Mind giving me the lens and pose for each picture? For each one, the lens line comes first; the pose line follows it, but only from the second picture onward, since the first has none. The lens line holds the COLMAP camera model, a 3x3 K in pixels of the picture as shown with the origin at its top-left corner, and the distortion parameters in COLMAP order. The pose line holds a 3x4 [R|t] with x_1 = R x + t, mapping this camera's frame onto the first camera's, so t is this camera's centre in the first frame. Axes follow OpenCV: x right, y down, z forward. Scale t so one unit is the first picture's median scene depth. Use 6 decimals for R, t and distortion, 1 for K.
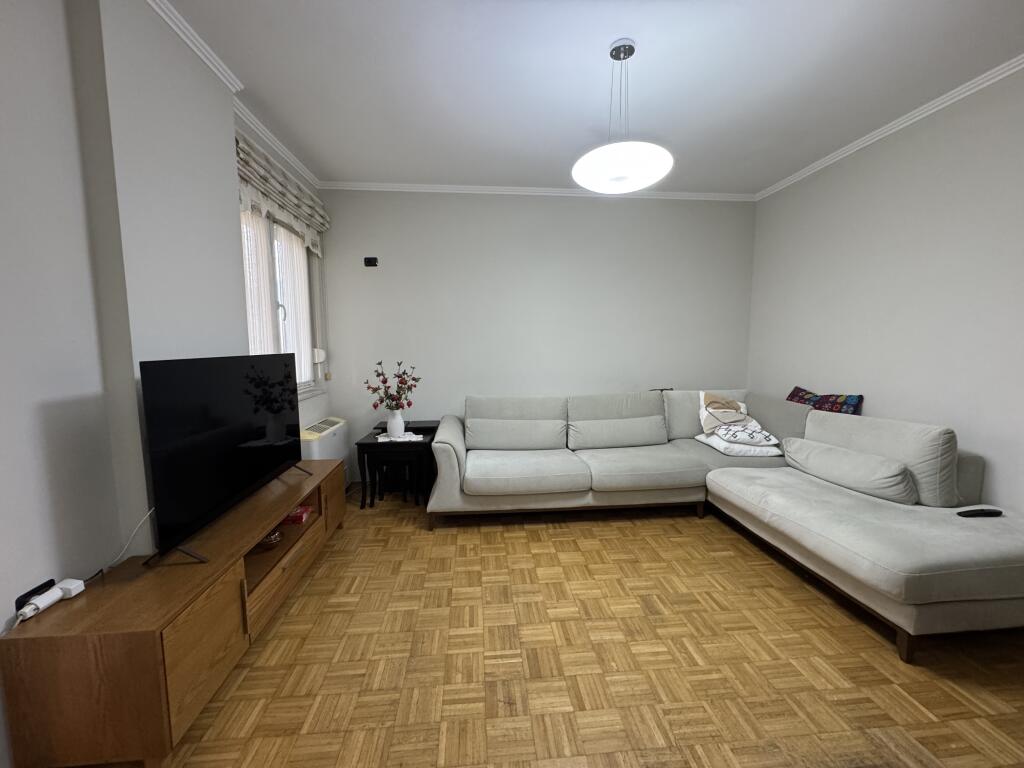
lens RADIAL K [[409.1, 0, 512.0], [0, 409.1, 384.0], [0, 0, 1]] dist [-0.001336, -0.000065]
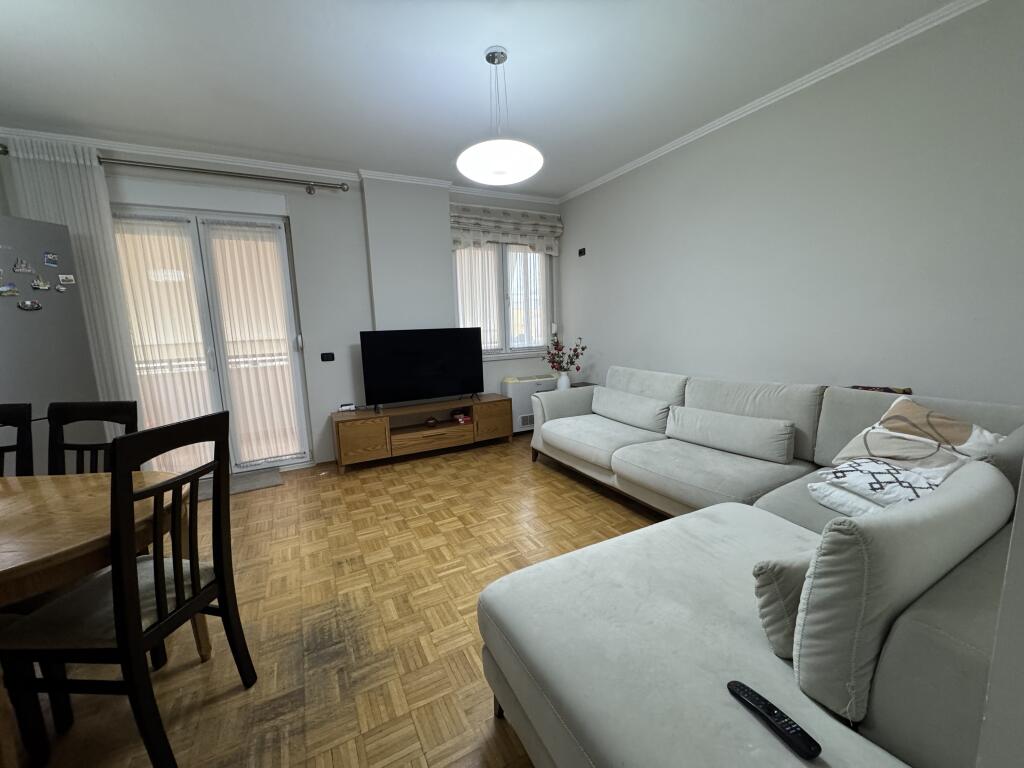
lens RADIAL K [[409.1, 0, 512.0], [0, 409.1, 384.0], [0, 0, 1]] dist [-0.001336, -0.000065]
pose [[0.390786, 0.125098, -0.911941, 0.919131], [-0.059418, 0.992084, 0.110630, -0.032724], [0.918562, 0.010953, 0.395126, 0.393332]]
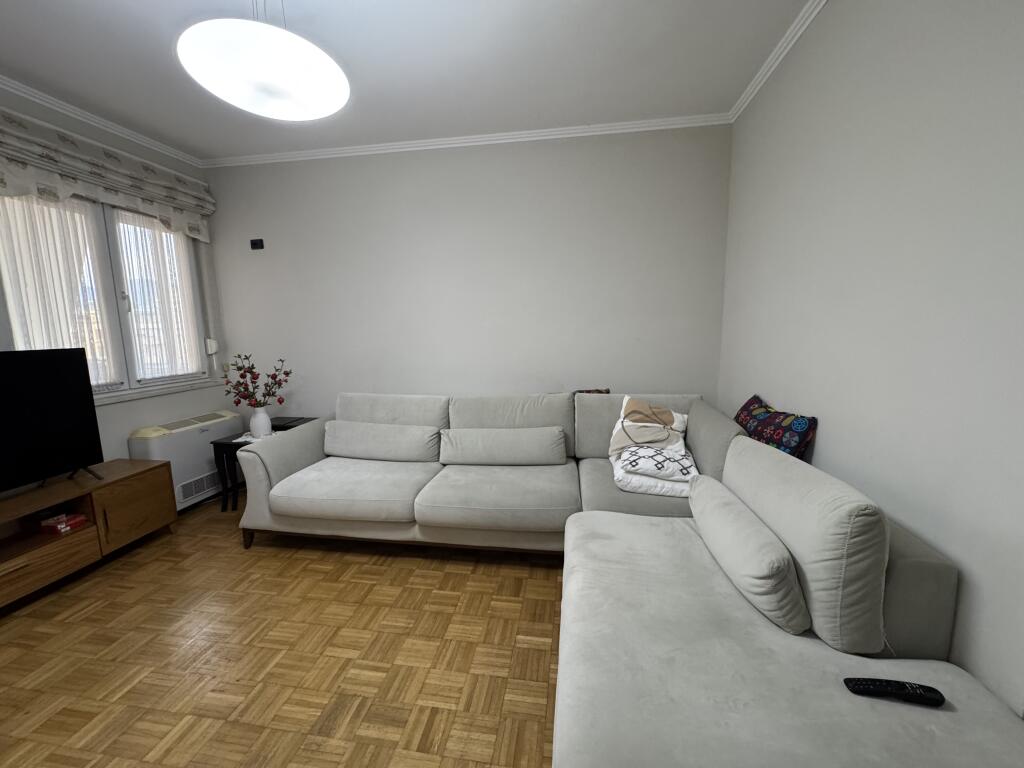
lens RADIAL K [[409.1, 0, 512.0], [0, 409.1, 384.0], [0, 0, 1]] dist [-0.001336, -0.000065]
pose [[0.969826, 0.024839, -0.242529, 0.541280], [-0.013671, 0.998772, 0.047621, -0.043847], [0.243414, -0.042869, 0.968975, 0.288657]]
